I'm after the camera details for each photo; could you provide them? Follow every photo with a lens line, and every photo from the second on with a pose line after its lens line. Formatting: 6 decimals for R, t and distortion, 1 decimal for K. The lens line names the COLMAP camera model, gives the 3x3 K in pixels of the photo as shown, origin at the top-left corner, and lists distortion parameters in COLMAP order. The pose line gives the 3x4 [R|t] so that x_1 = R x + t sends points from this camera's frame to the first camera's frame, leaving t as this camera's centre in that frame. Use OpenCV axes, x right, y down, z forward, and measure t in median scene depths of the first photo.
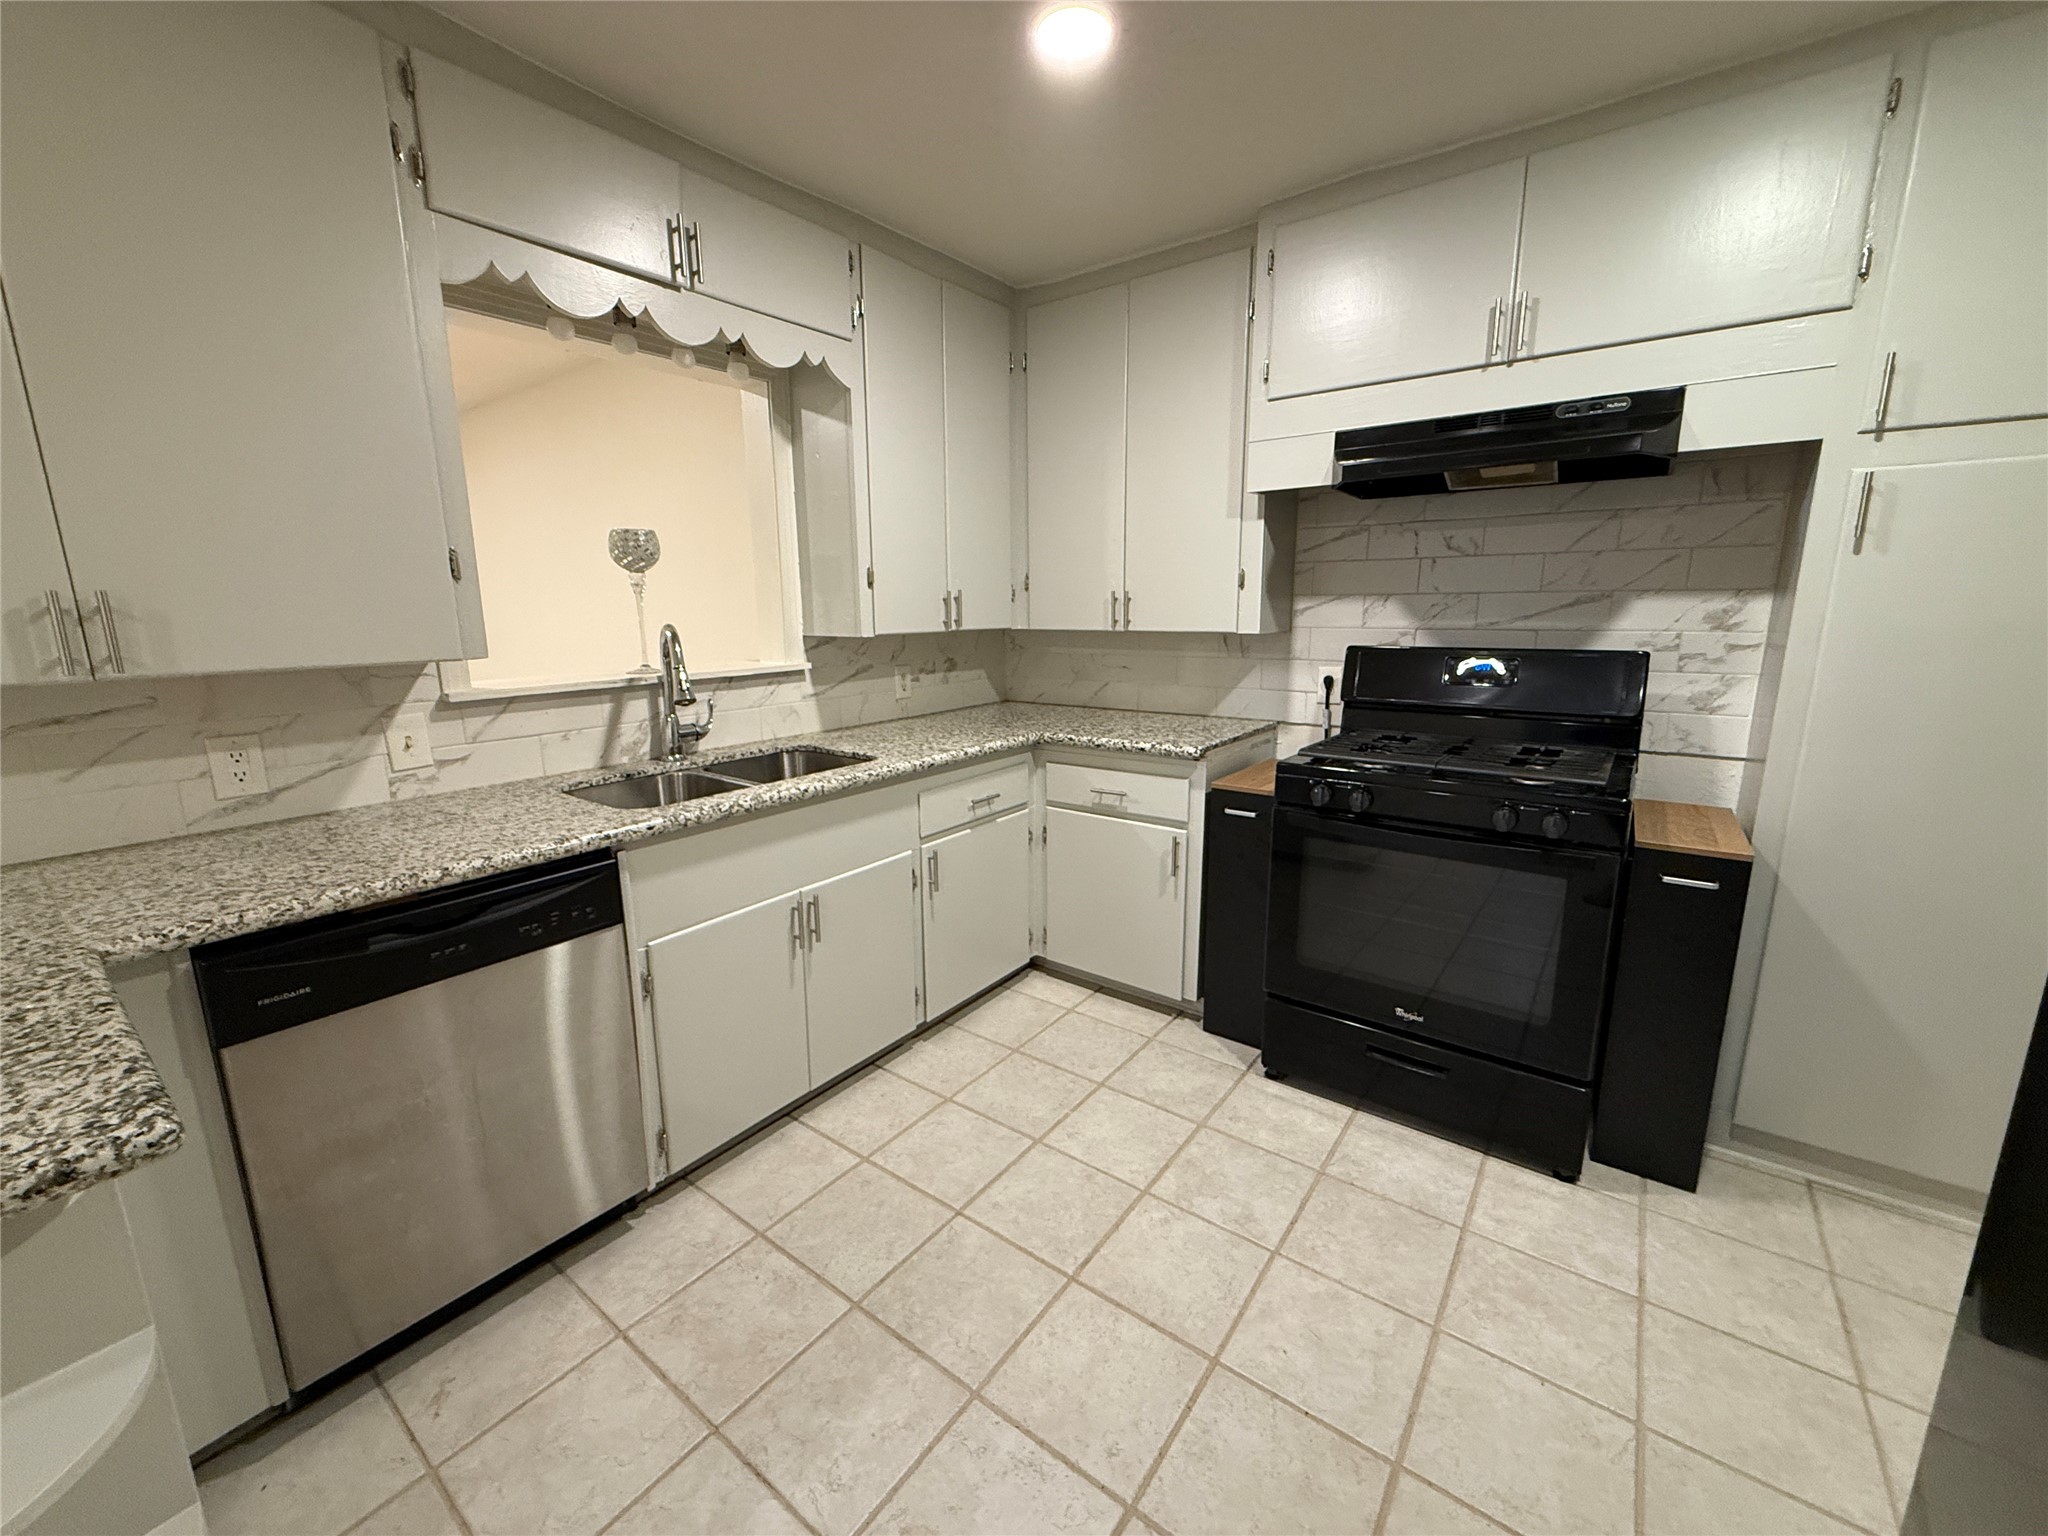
lens RADIAL K [[809.9, 0, 1015.4], [0, 809.9, 762.3], [0, 0, 1]] dist [0.000221, -0.000244]
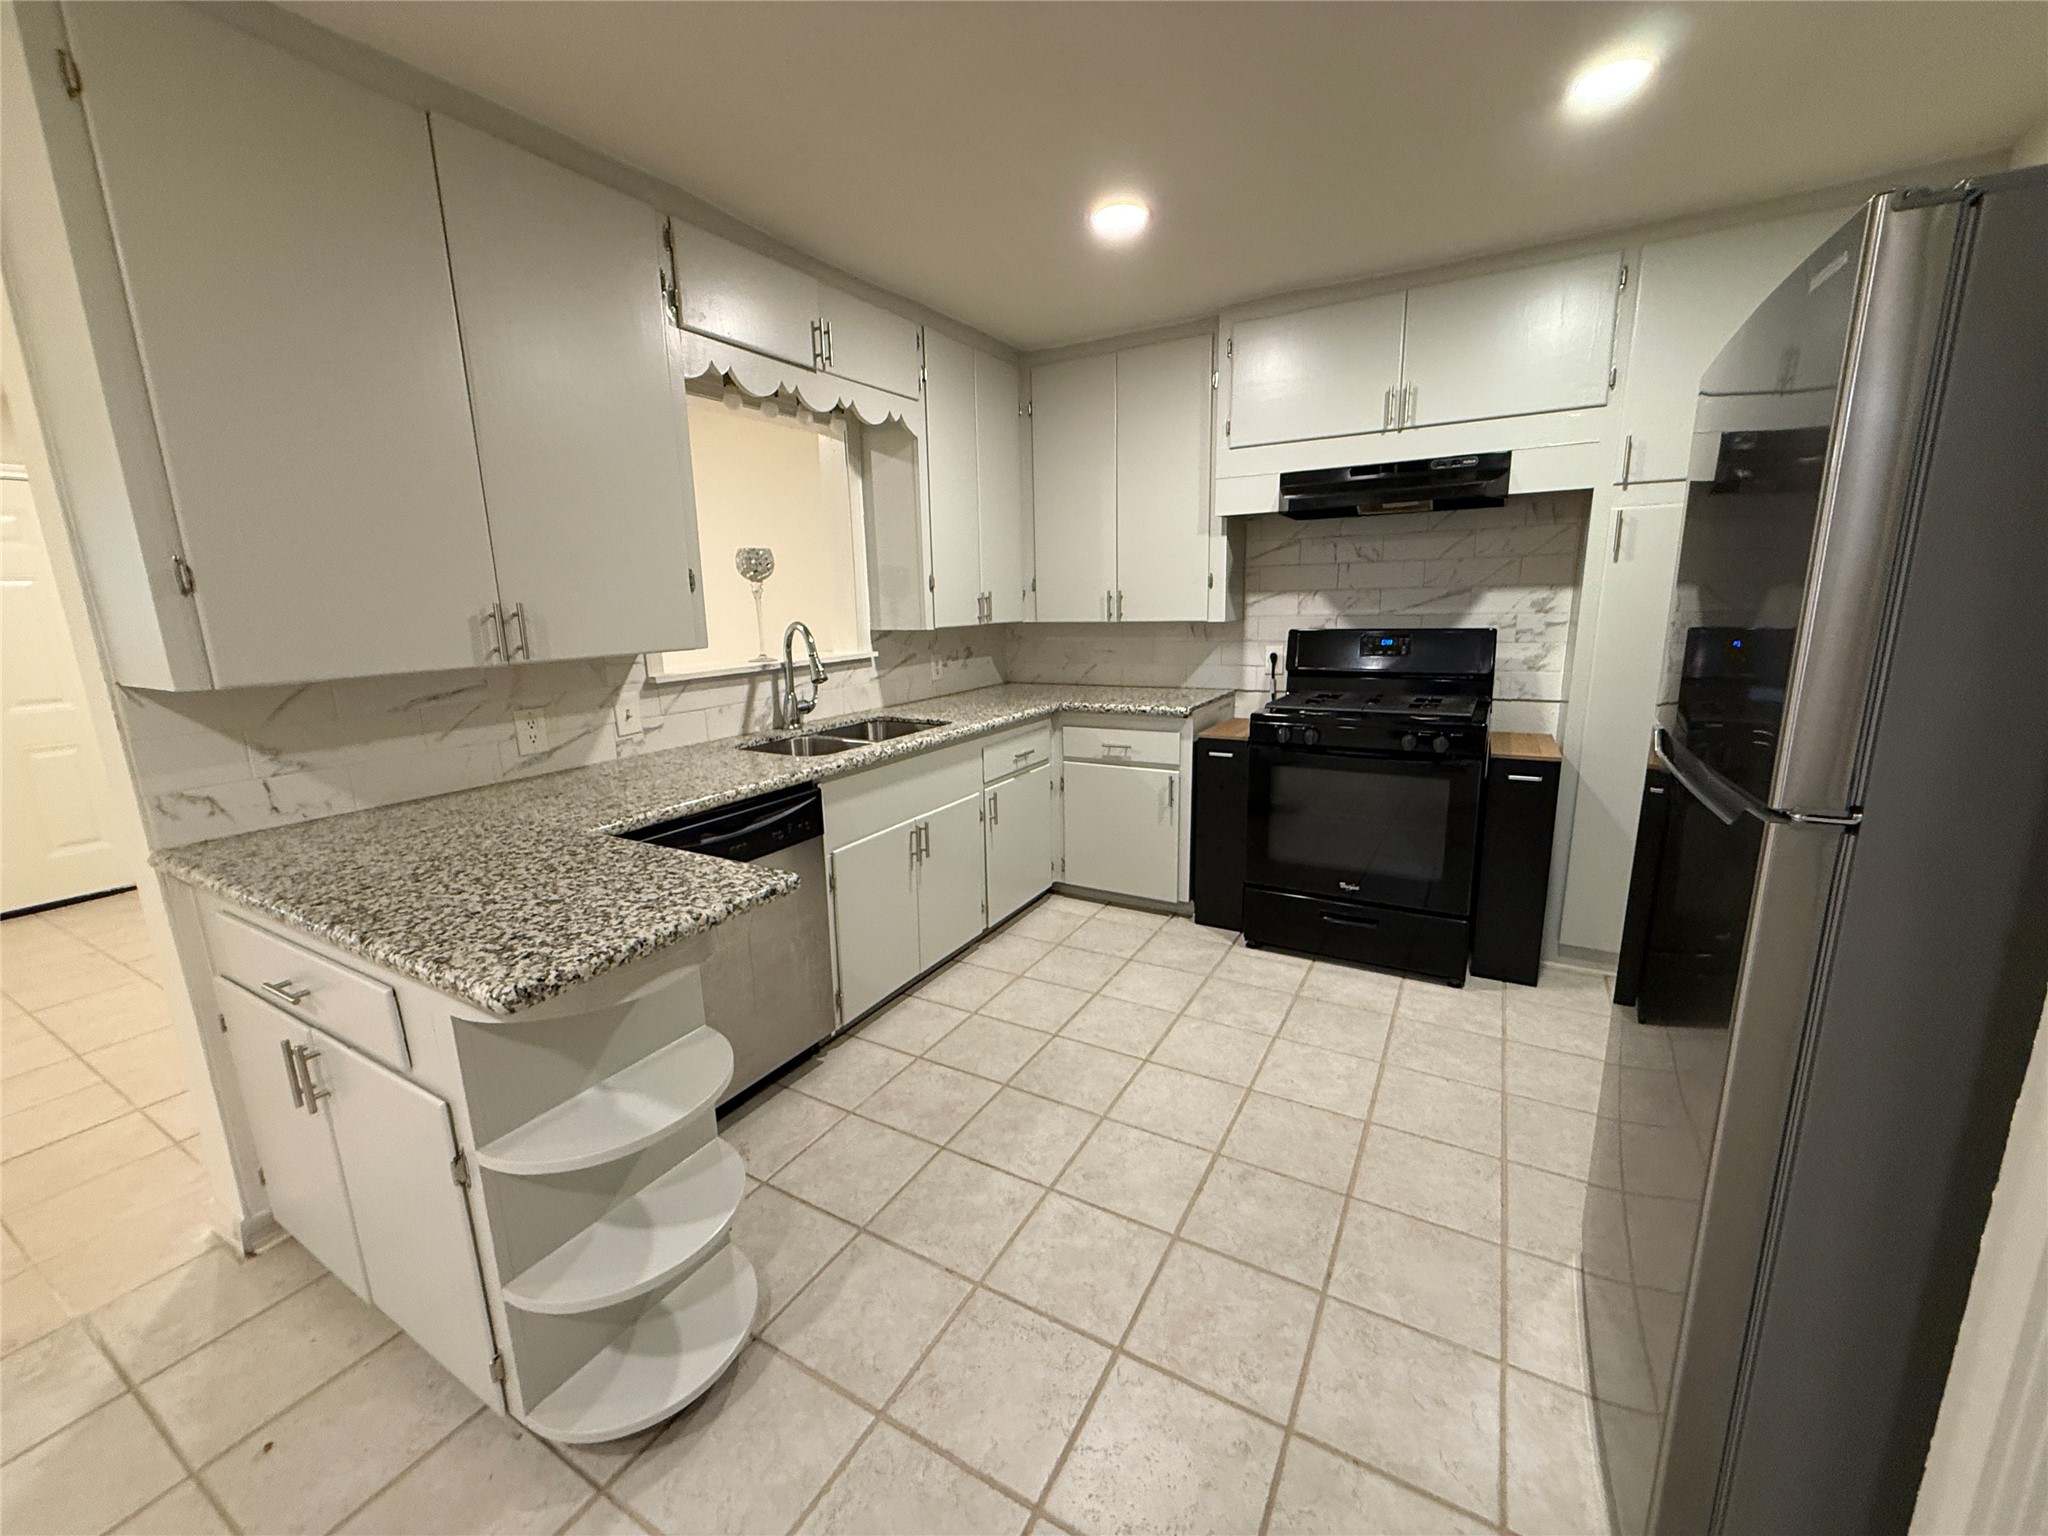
lens RADIAL K [[809.9, 0, 1013.8], [0, 809.9, 761.2], [0, 0, 1]] dist [0.000221, -0.000244]
pose [[0.992780, -0.037795, 0.113842, -0.243655], [0.037537, 0.999286, 0.004413, 0.061008], [-0.113927, -0.000108, 0.993489, -0.334789]]
